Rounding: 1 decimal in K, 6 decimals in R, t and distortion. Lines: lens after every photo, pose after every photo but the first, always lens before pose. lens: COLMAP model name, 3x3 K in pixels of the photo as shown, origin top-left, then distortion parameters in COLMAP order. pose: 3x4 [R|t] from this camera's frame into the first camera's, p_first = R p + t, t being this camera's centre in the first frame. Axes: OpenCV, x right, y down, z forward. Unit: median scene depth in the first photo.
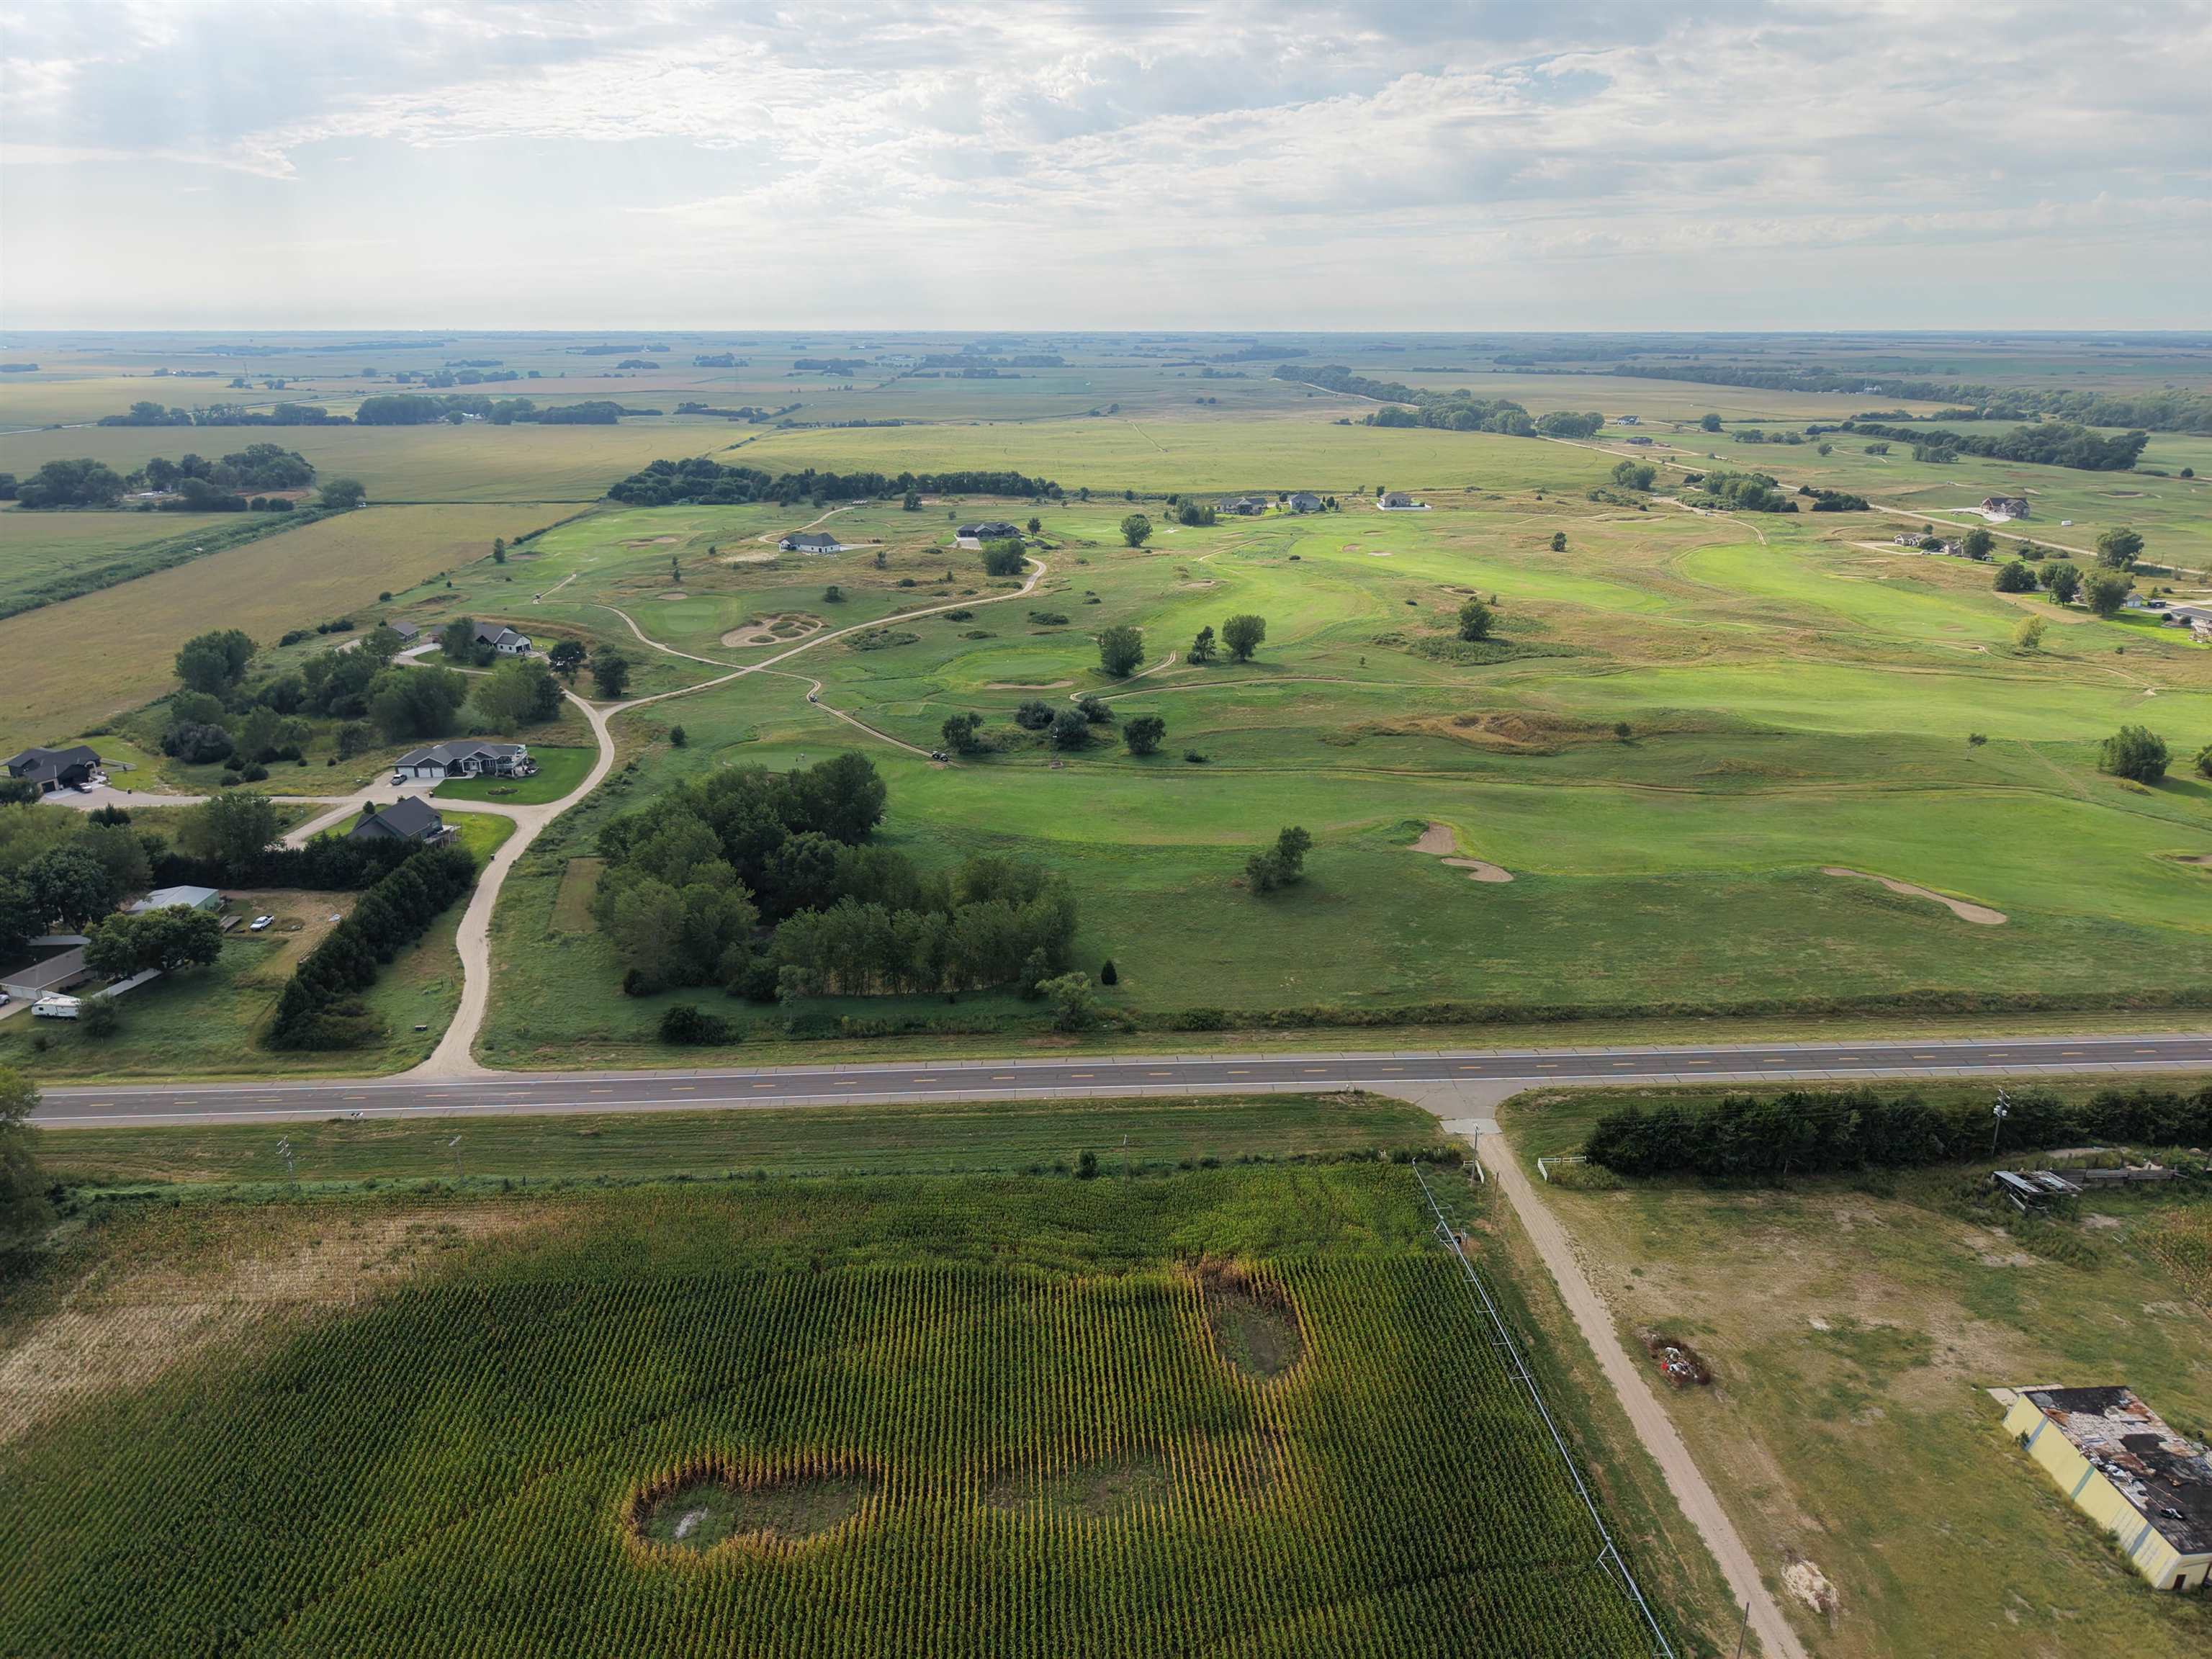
lens RADIAL K [[1518.0, 0, 1109.1], [0, 1518.0, 727.6], [0, 0, 1]] dist [0.017582, -0.012390]
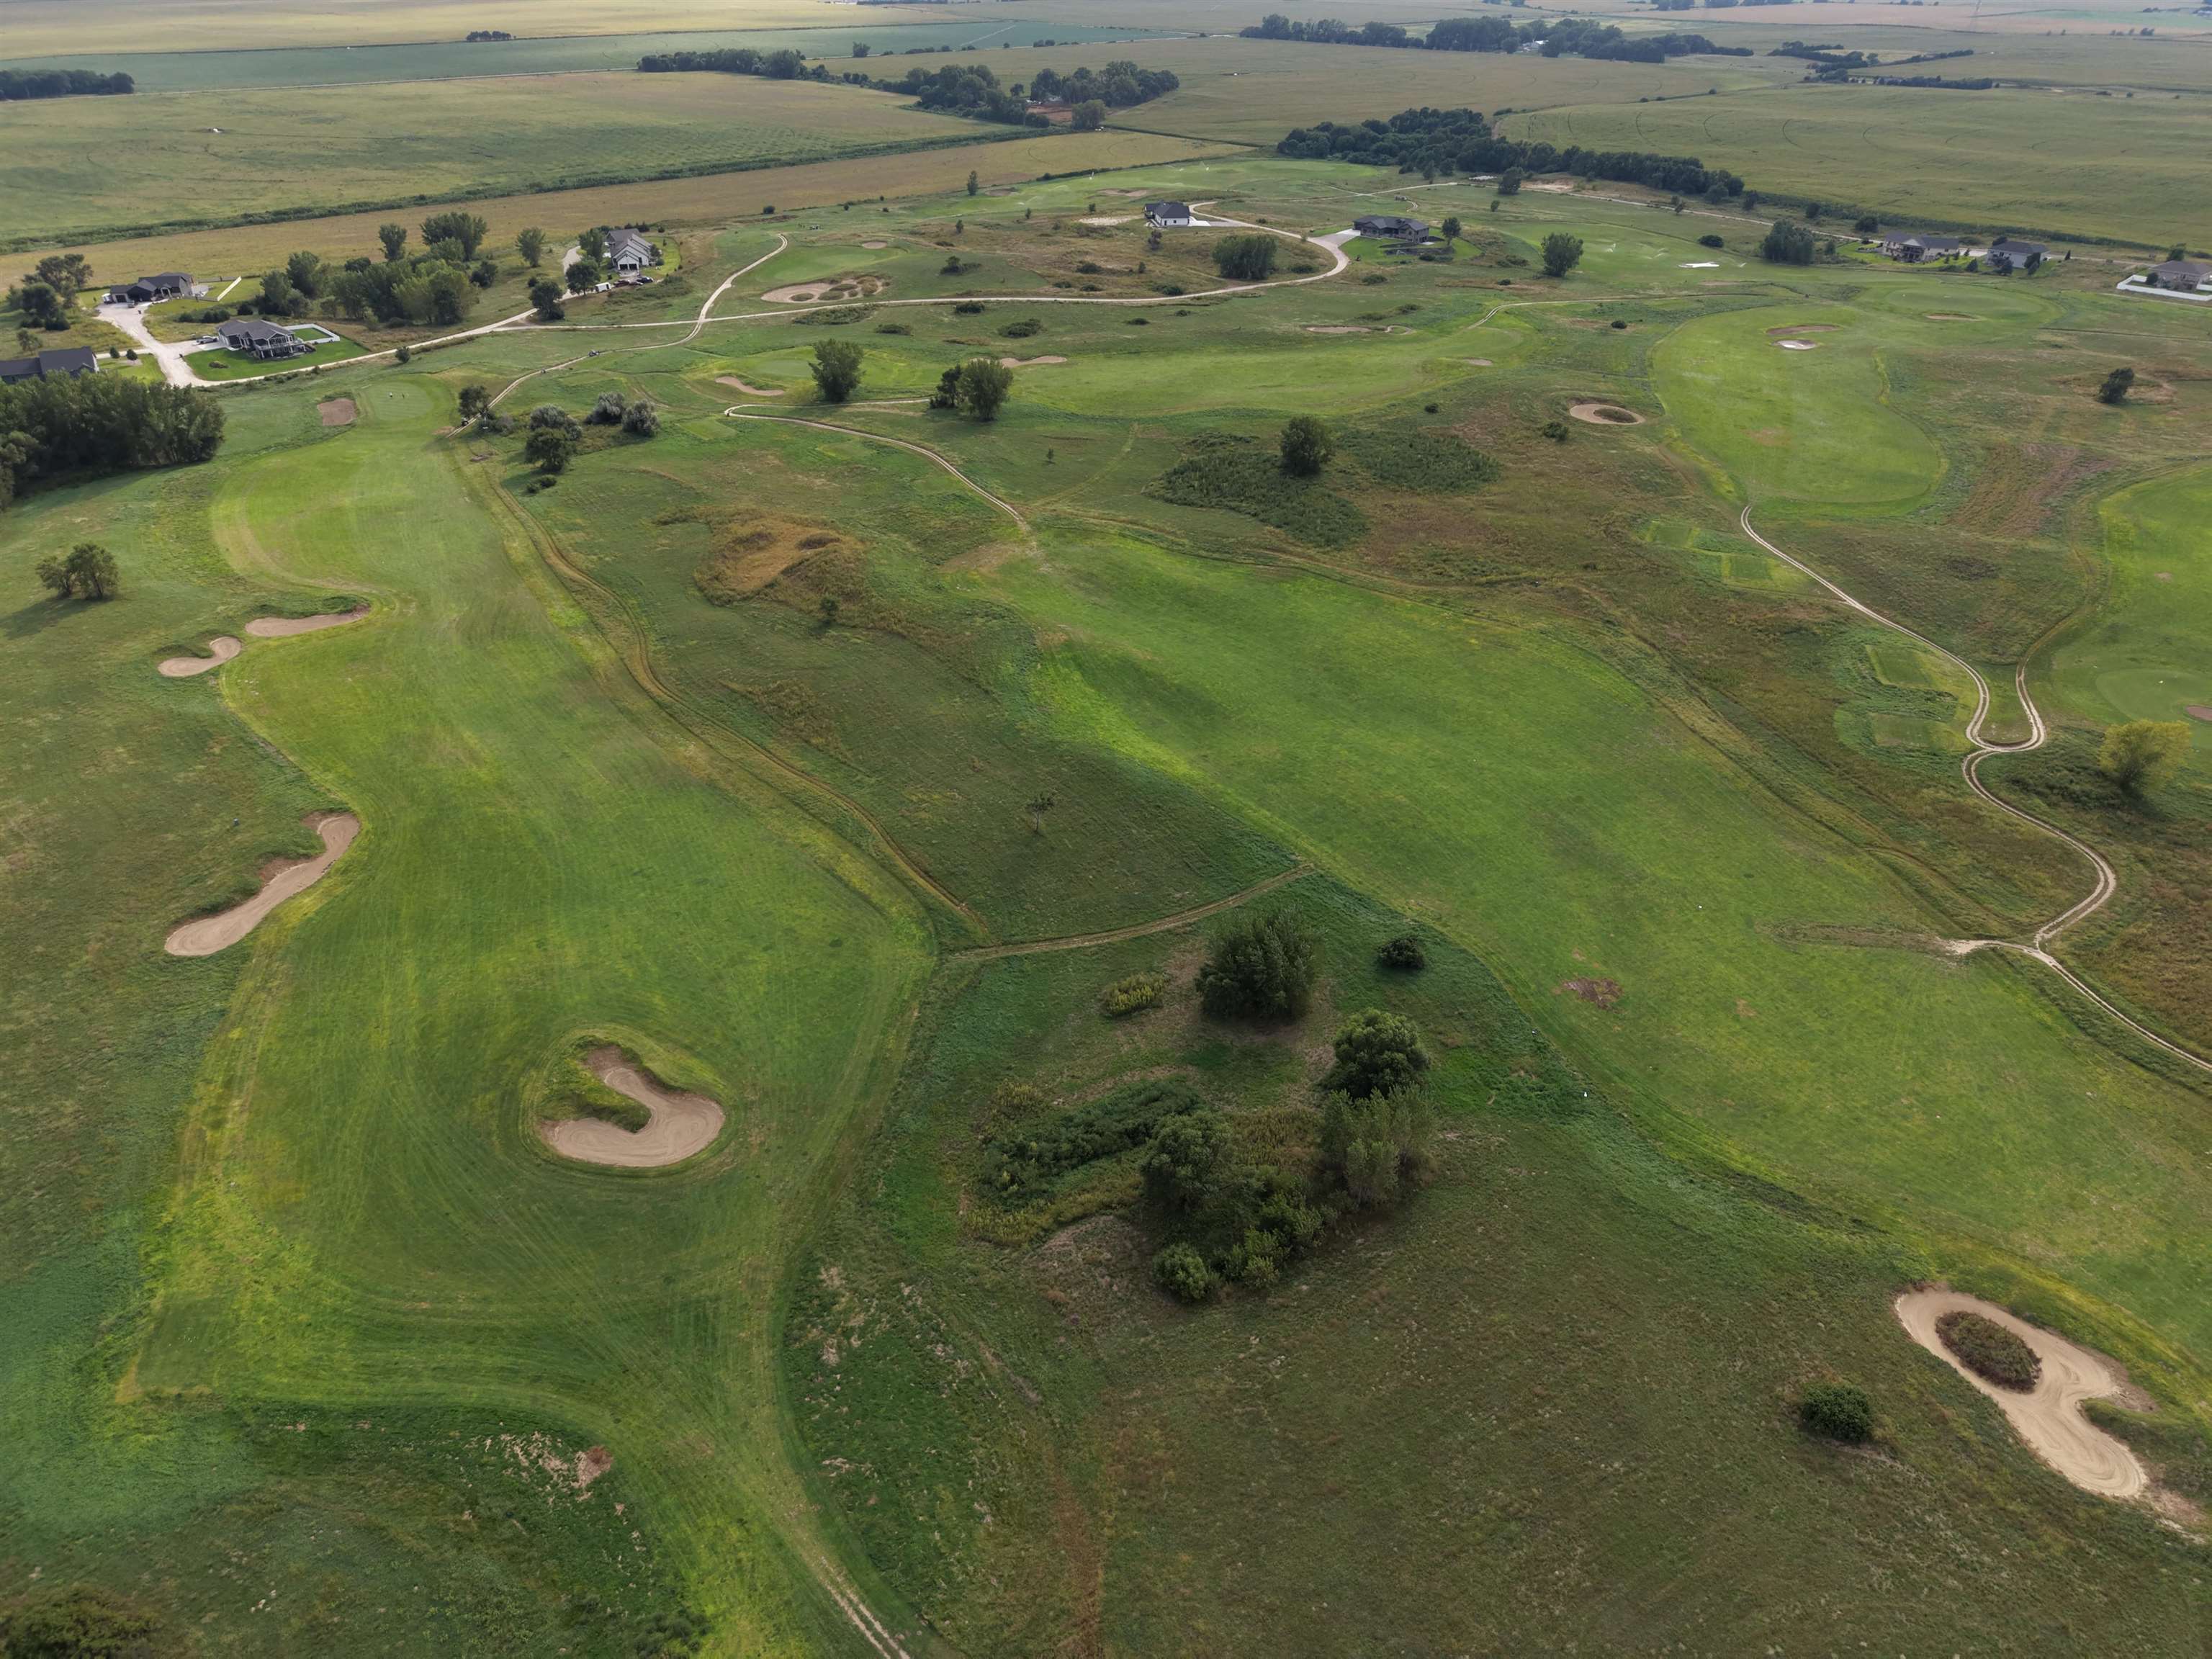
lens RADIAL K [[1481.7, 0, 1104.5], [0, 1481.7, 839.0], [0, 0, 1]] dist [0.017670, -0.014441]
pose [[0.634301, 0.405445, -0.658237, 0.980394], [-0.201652, 0.908737, 0.365422, -0.189229], [0.746323, -0.099053, 0.658172, 0.684956]]
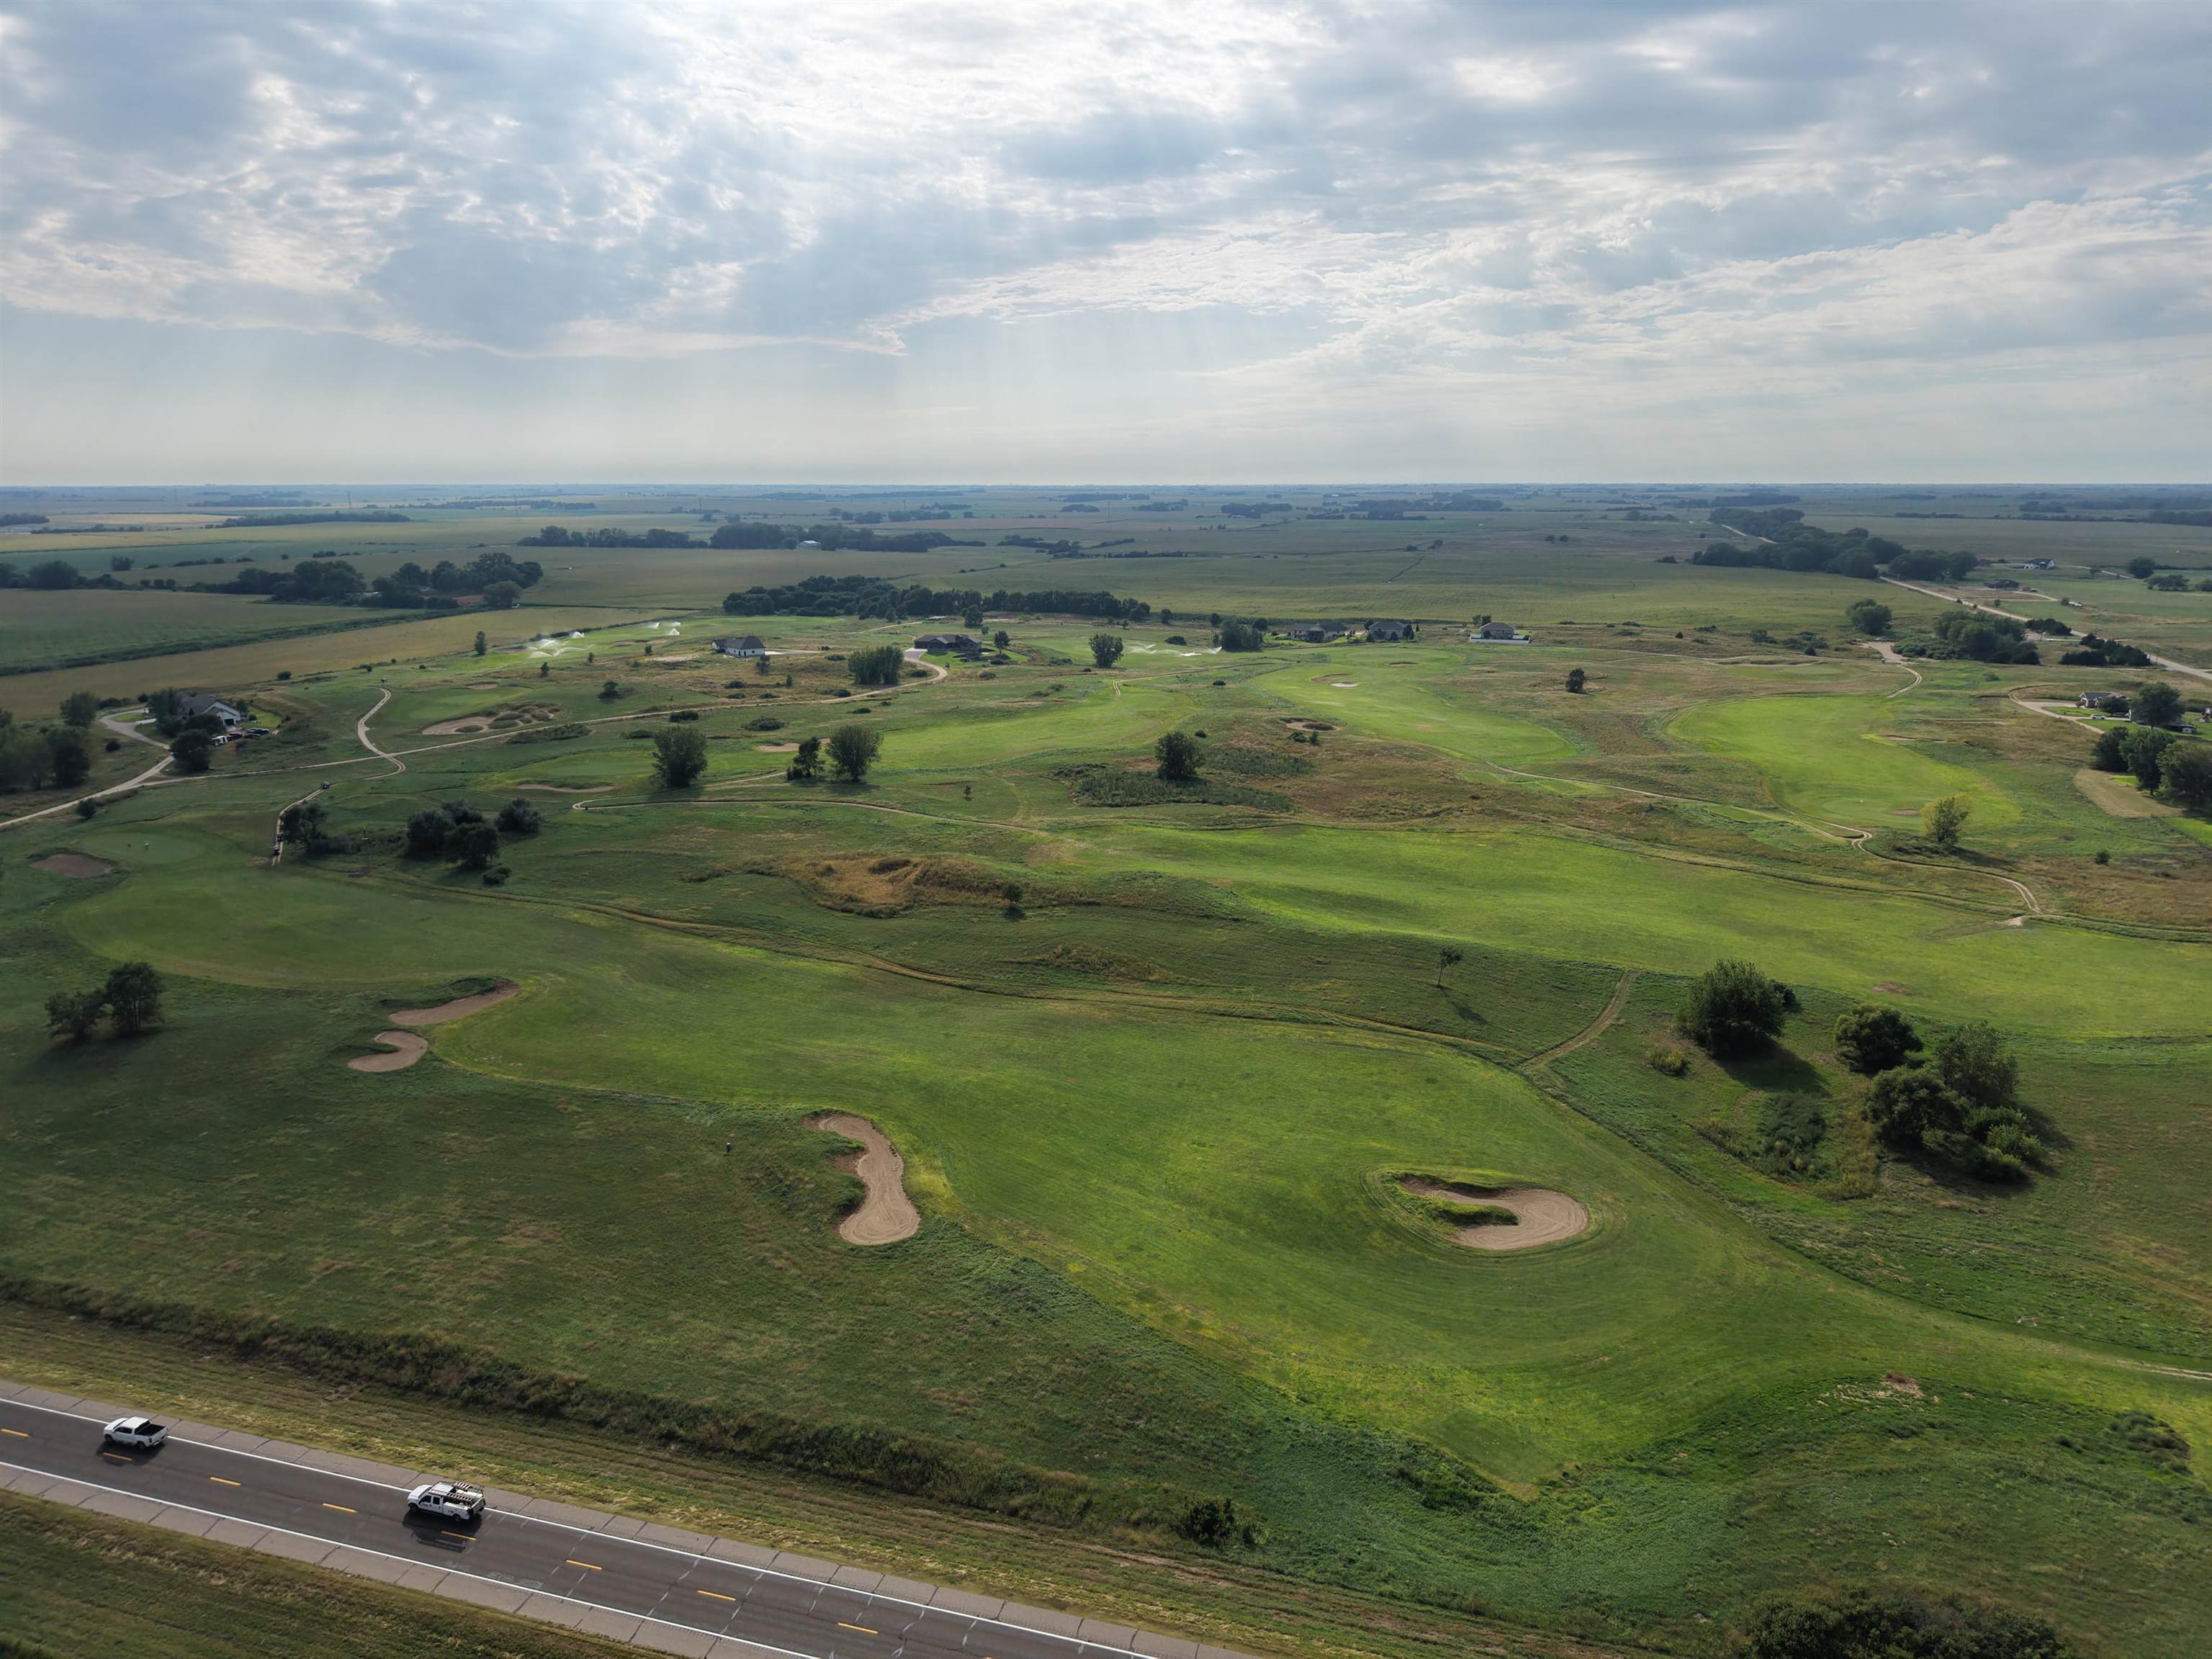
lens RADIAL K [[1481.7, 0, 1104.5], [0, 1481.7, 839.0], [0, 0, 1]] dist [0.017670, -0.014441]
pose [[0.940405, 0.078213, -0.330941, 0.656130], [-0.085409, 0.996320, -0.007235, -0.024362], [0.329157, 0.035069, 0.943624, 0.373666]]
